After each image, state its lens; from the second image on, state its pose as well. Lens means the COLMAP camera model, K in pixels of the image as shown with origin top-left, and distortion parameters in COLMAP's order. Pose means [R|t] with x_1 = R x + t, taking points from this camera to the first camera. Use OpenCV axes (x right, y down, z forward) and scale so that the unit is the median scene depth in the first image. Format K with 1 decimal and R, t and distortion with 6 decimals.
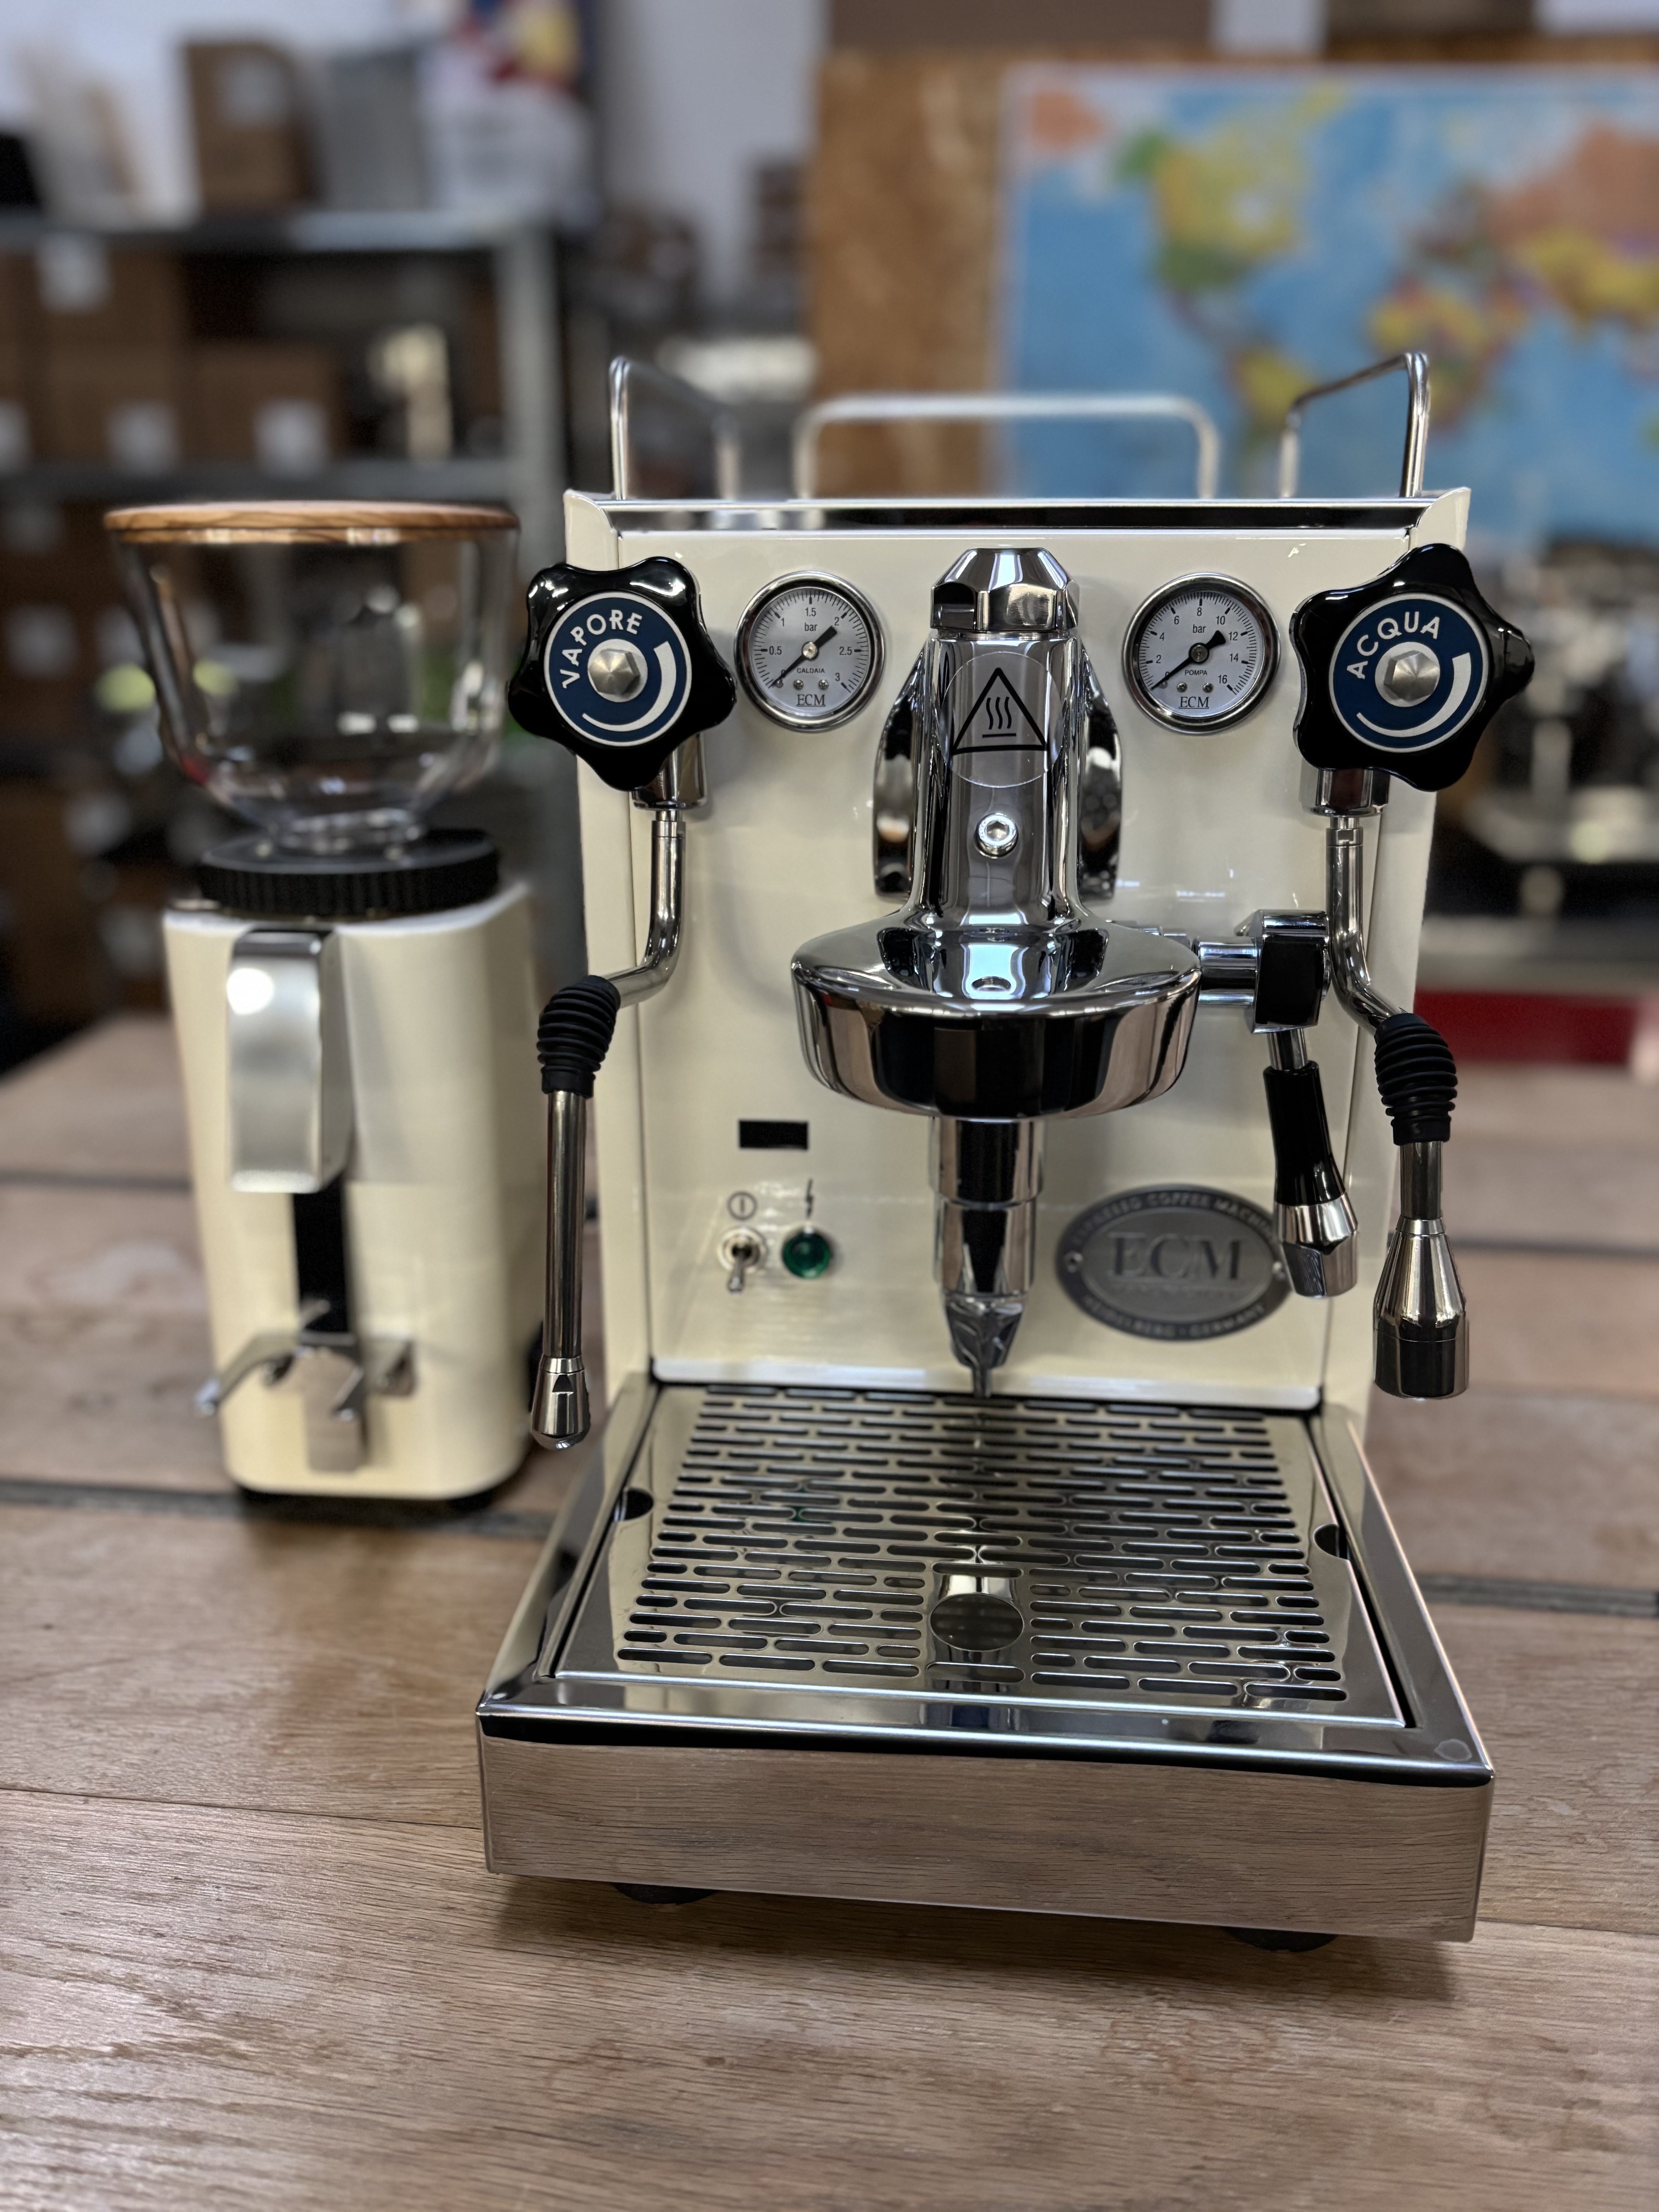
lens RADIAL K [[1699.3, 0, 833.5], [0, 1699.3, 1028.5], [0, 0, 1]] dist [0.038001, -0.067761]
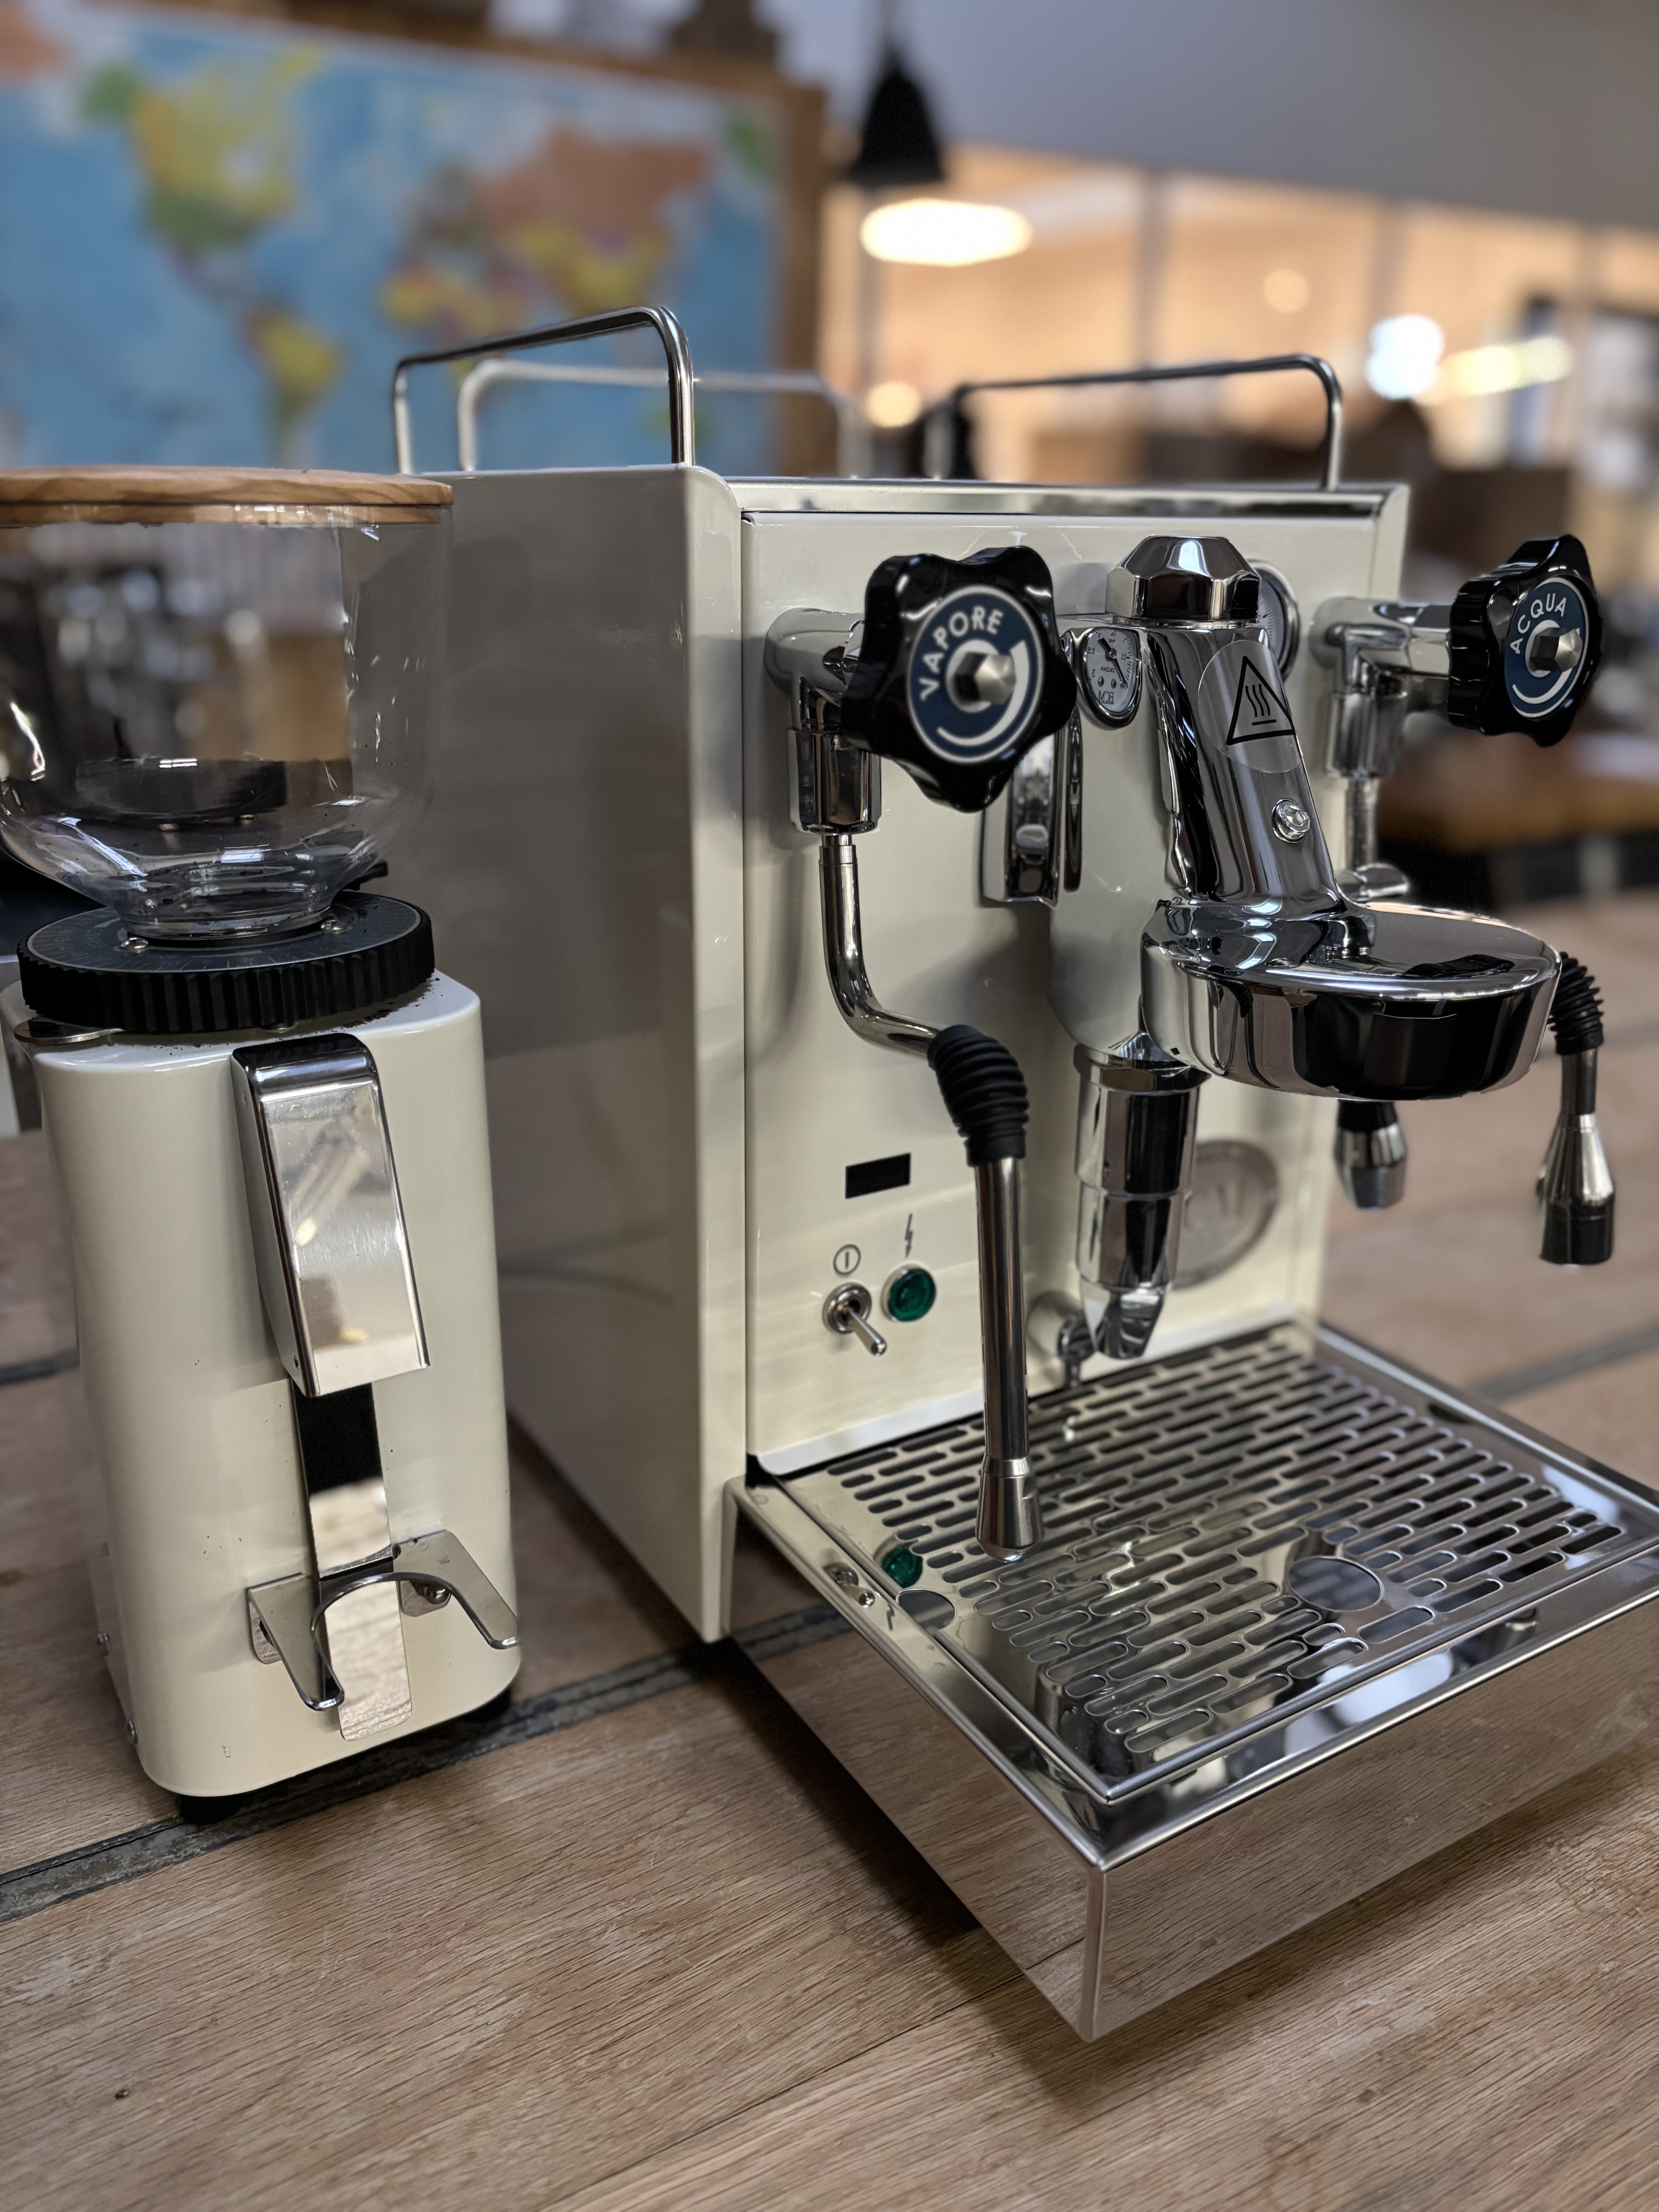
lens RADIAL K [[1699.3, 0, 833.5], [0, 1699.3, 1028.5], [0, 0, 1]] dist [0.038001, -0.067761]
pose [[0.803674, -0.162890, 0.572342, -0.700918], [0.154868, 0.985916, 0.063130, -0.095392], [-0.574564, 0.037902, 0.817581, 0.322961]]
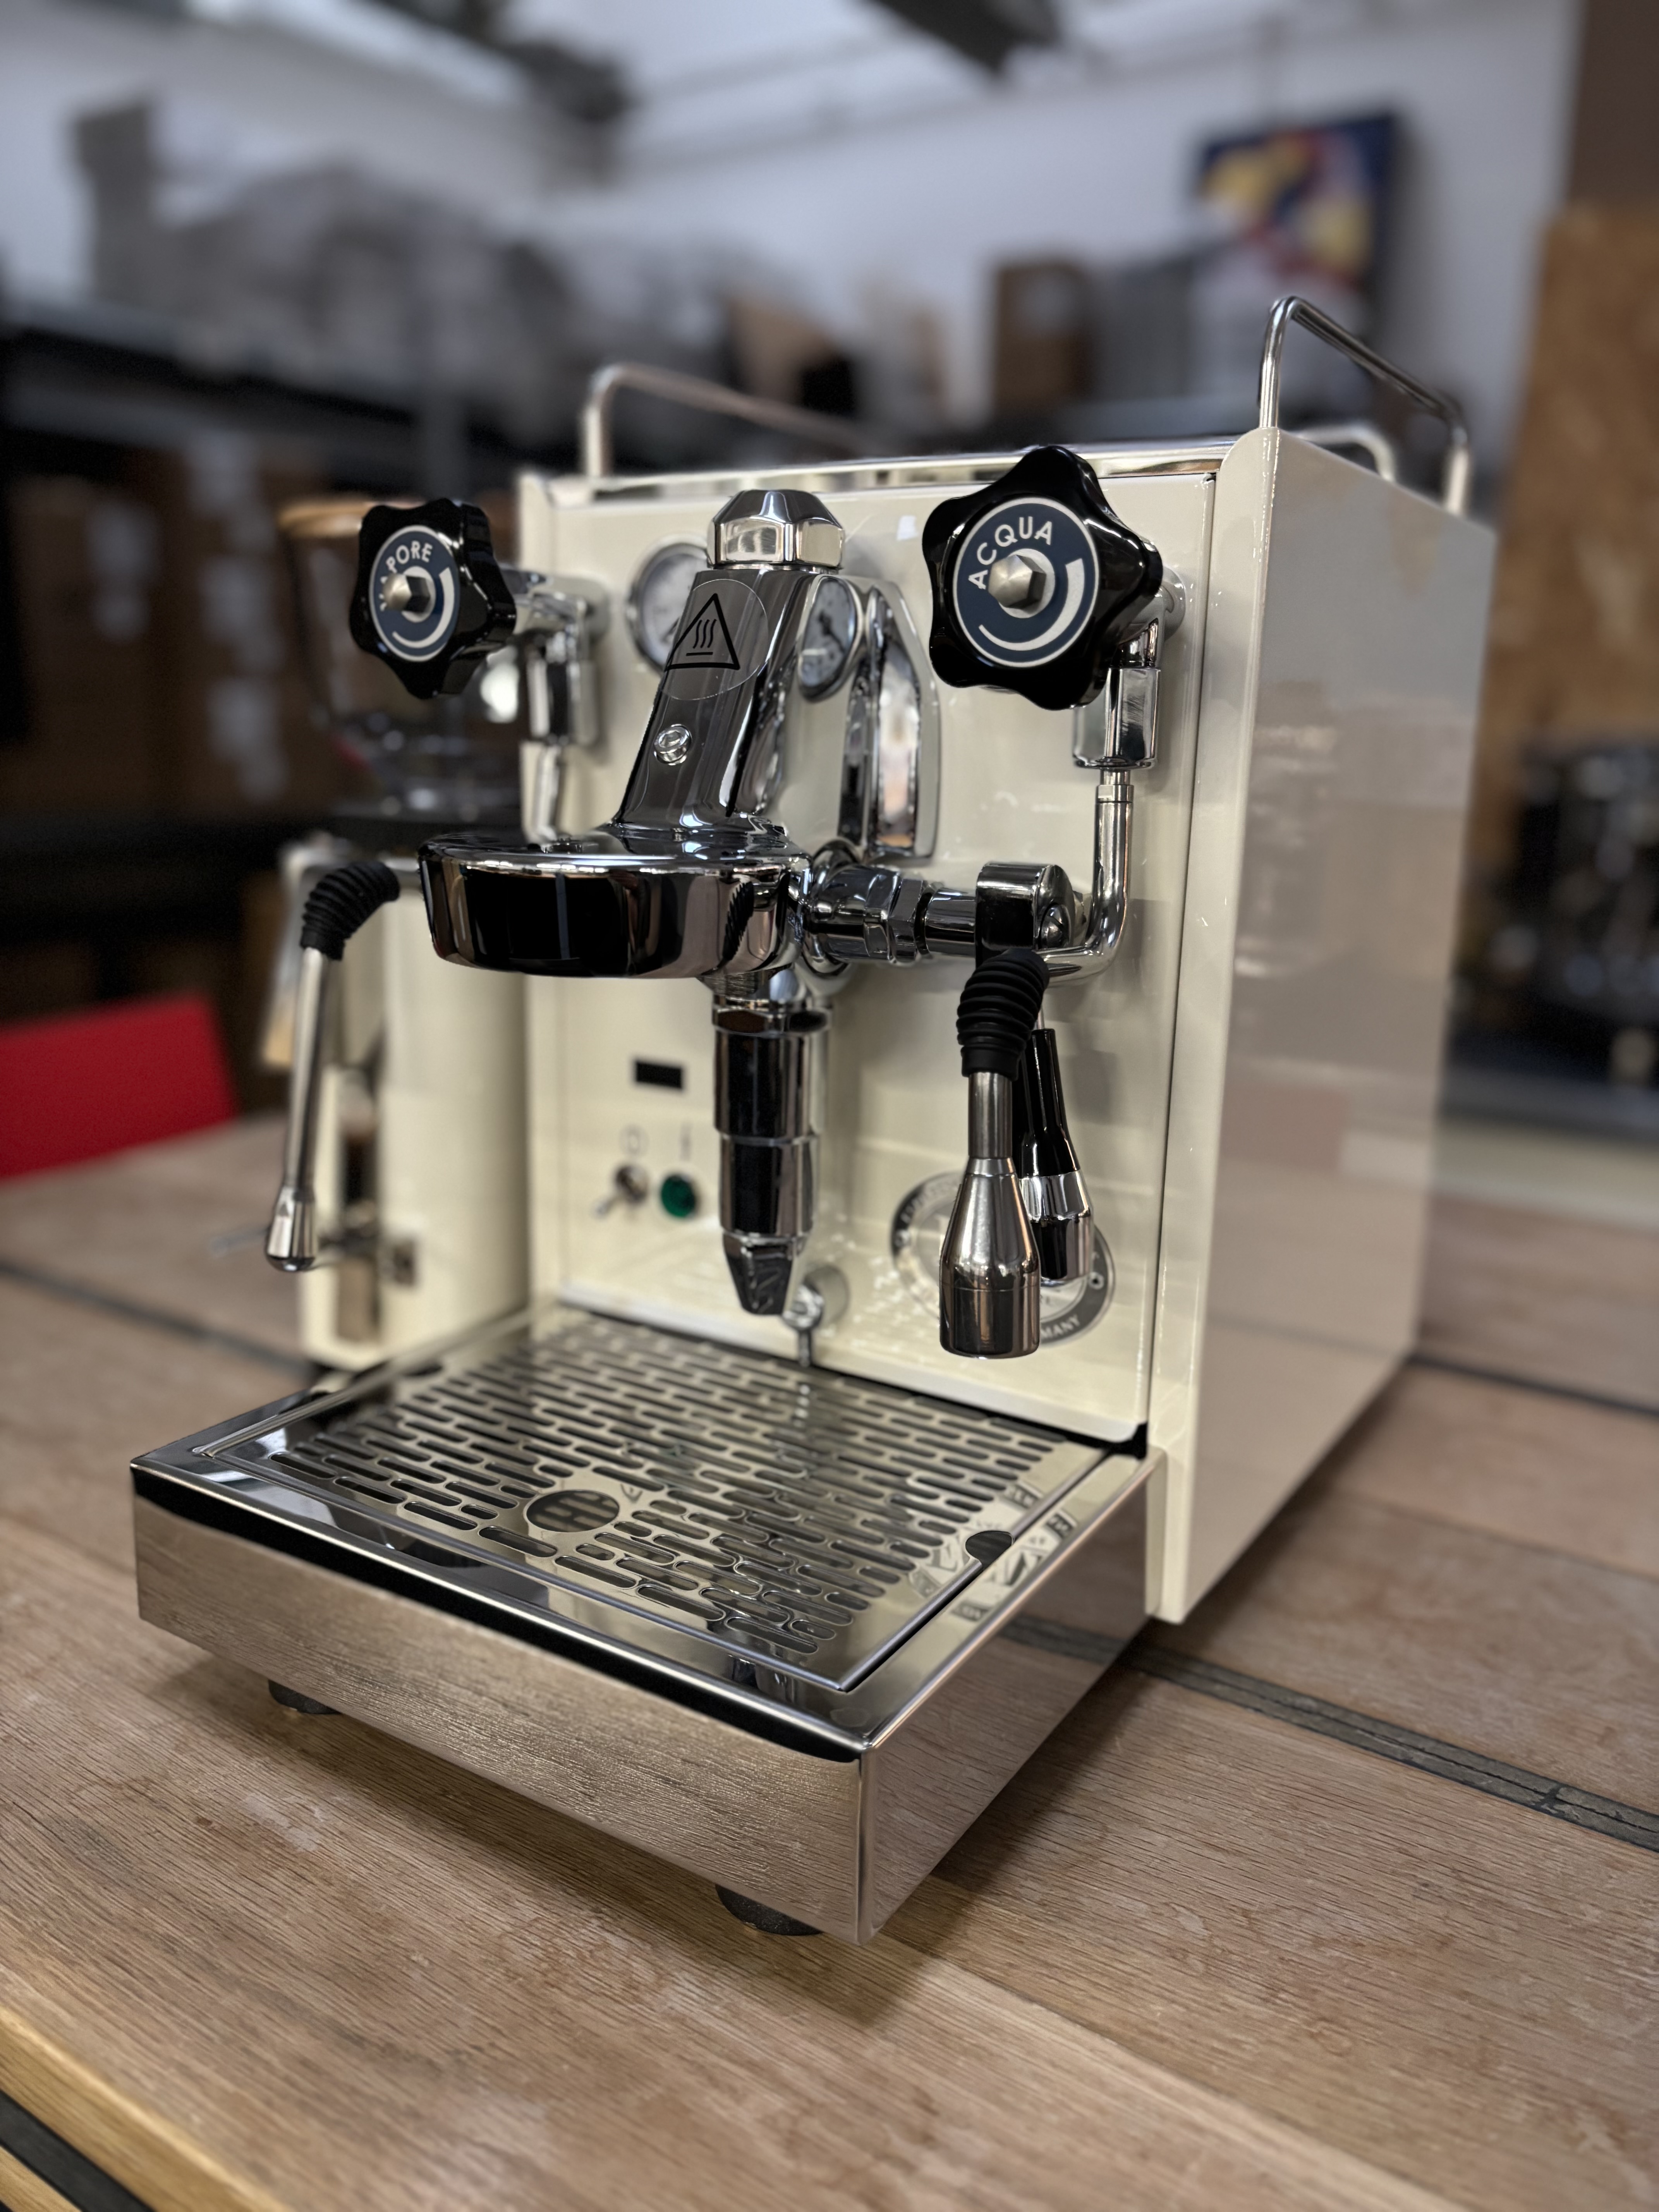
lens RADIAL K [[1699.3, 0, 833.5], [0, 1699.3, 1028.5], [0, 0, 1]] dist [0.038001, -0.067761]
pose [[0.896266, 0.103351, -0.431308, 0.636366], [-0.148380, 0.986306, -0.071996, 0.116569], [0.417961, 0.128525, 0.899328, 0.117878]]
